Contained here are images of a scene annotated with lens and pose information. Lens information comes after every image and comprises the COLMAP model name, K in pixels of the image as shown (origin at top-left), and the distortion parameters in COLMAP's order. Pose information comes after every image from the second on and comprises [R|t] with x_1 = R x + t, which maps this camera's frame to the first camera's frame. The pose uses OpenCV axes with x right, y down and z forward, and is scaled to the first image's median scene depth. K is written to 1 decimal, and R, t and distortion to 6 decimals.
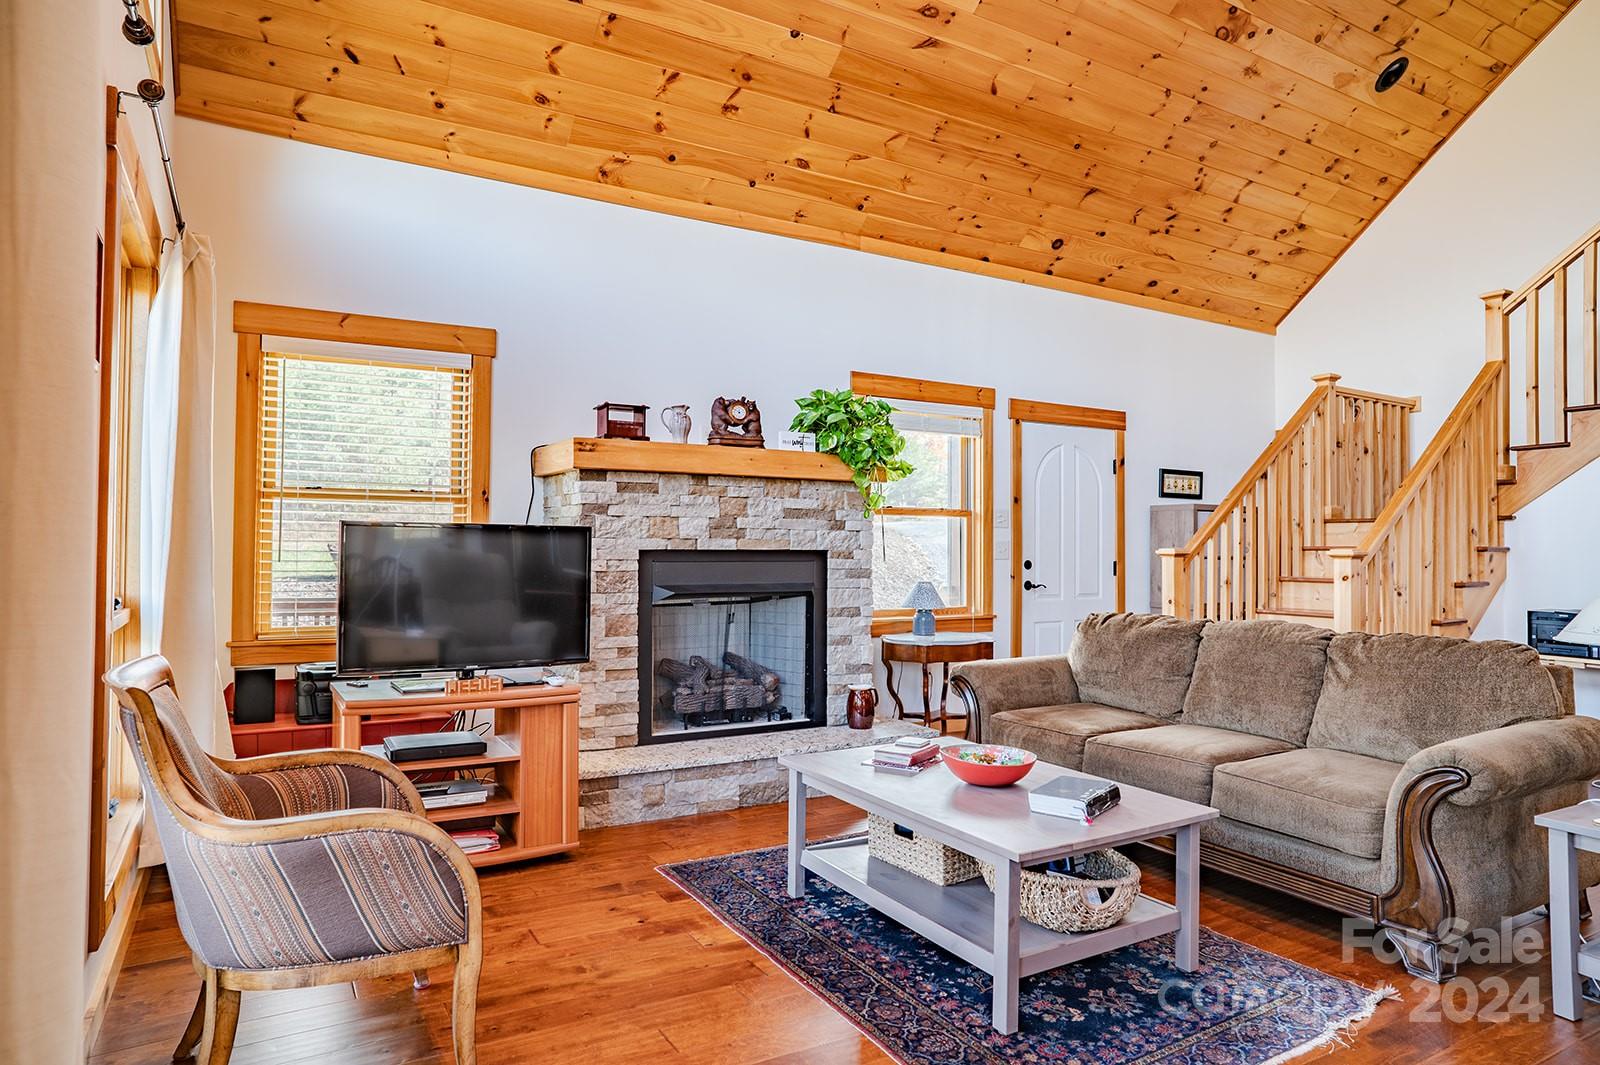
lens RADIAL K [[952.4, 0, 800.0], [0, 952.4, 532.5], [0, 0, 1]] dist [-0.072999, 0.057662]
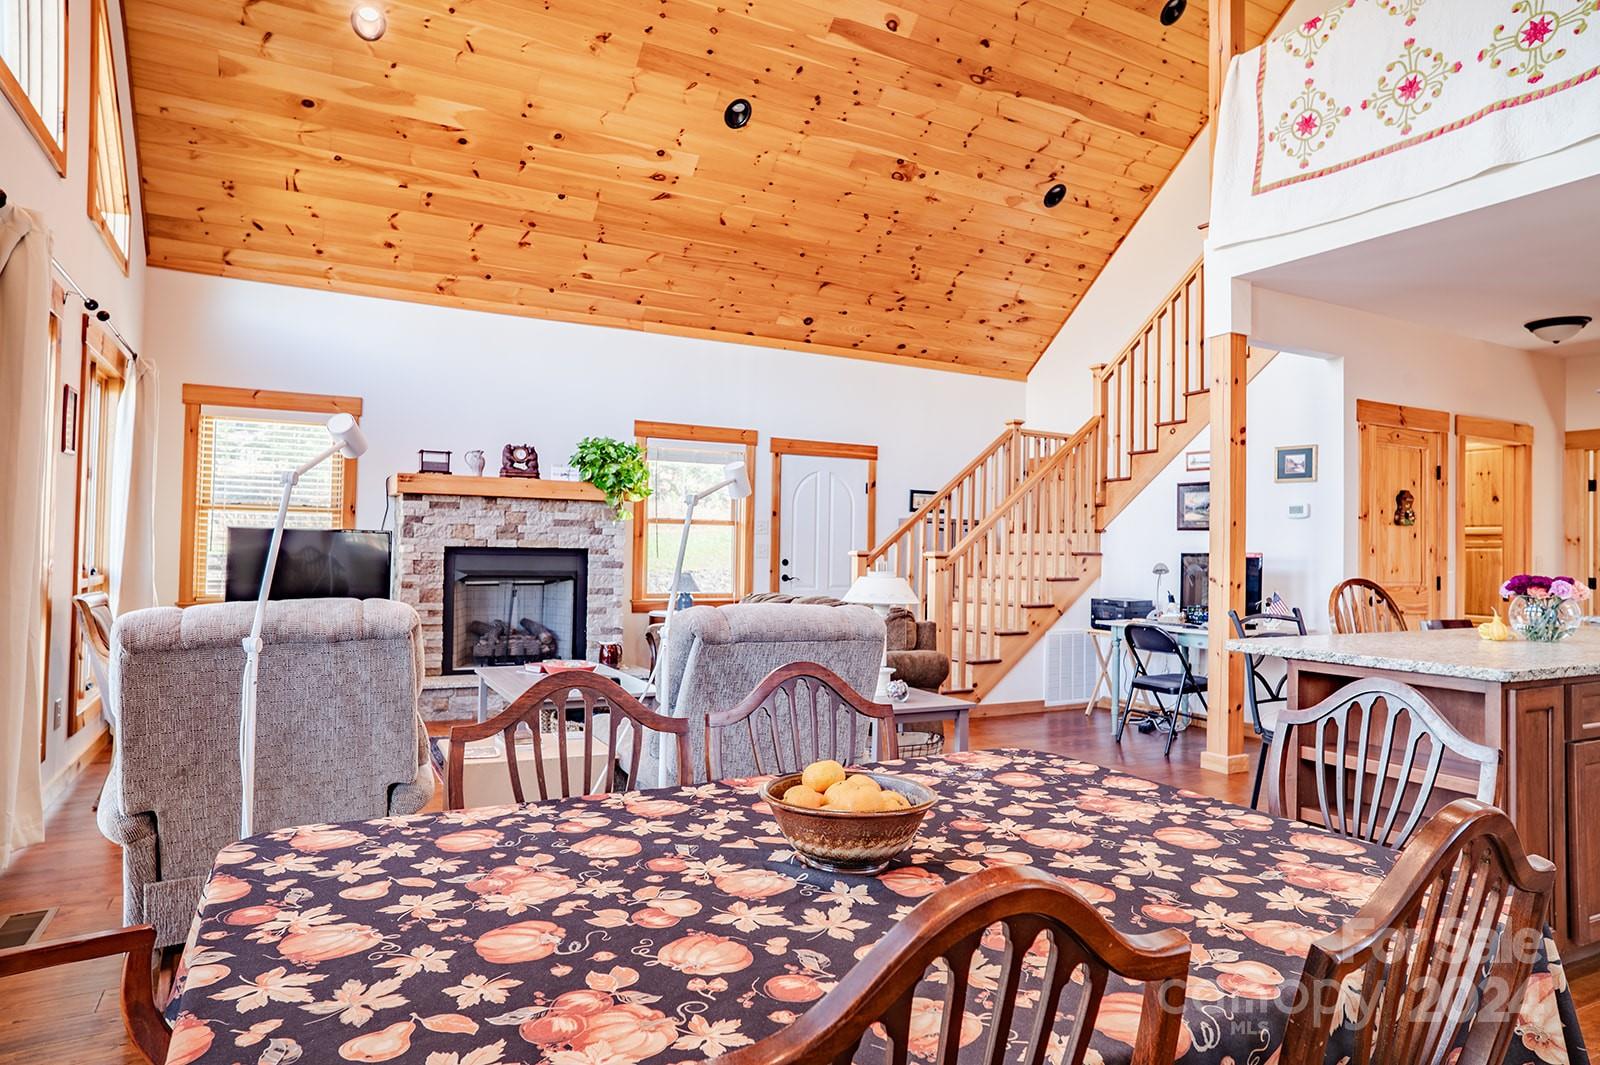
lens RADIAL K [[952.4, 0, 800.0], [0, 952.4, 532.5], [0, 0, 1]] dist [-0.072999, 0.057662]
pose [[0.999373, 0.010744, -0.033745, 0.391684], [-0.010873, 0.999934, -0.003633, -0.003869], [0.033703, 0.003998, 0.999424, -0.425590]]
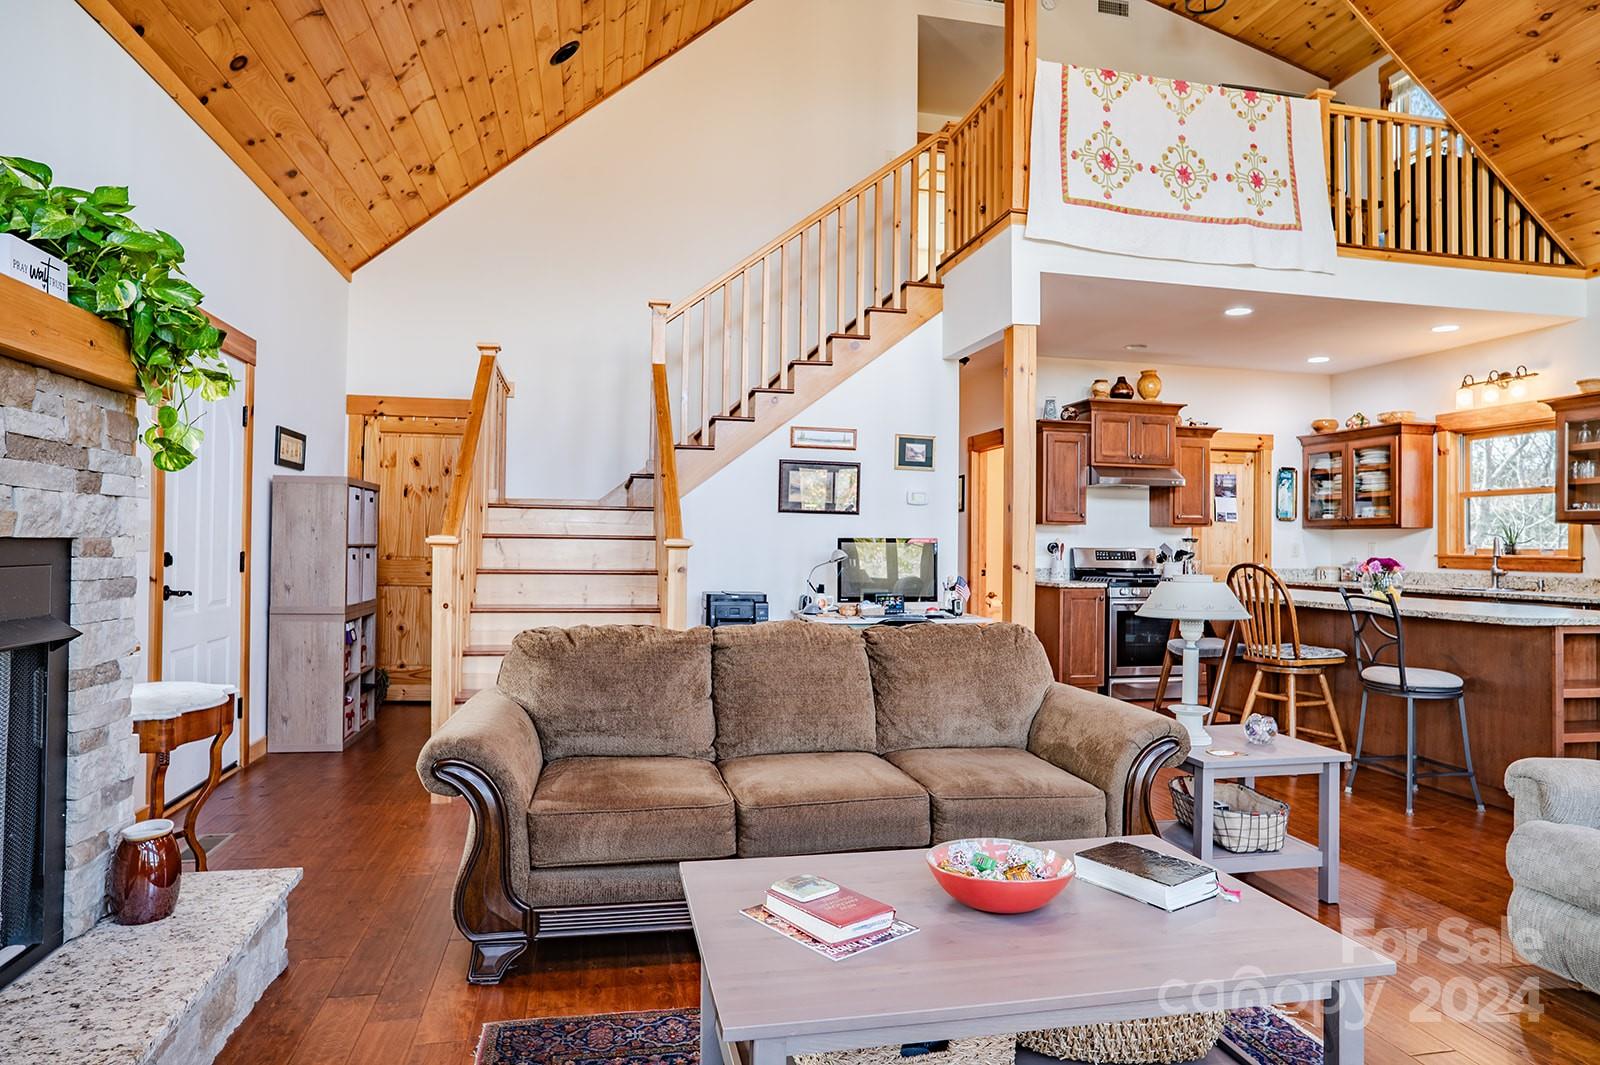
lens RADIAL K [[952.4, 0, 800.0], [0, 952.4, 532.5], [0, 0, 1]] dist [-0.072999, 0.057662]
pose [[0.310207, 0.007347, 0.950641, -0.267204], [-0.025899, 0.999664, 0.000725, 0.007025], [-0.950316, -0.024845, 0.310293, 0.540076]]
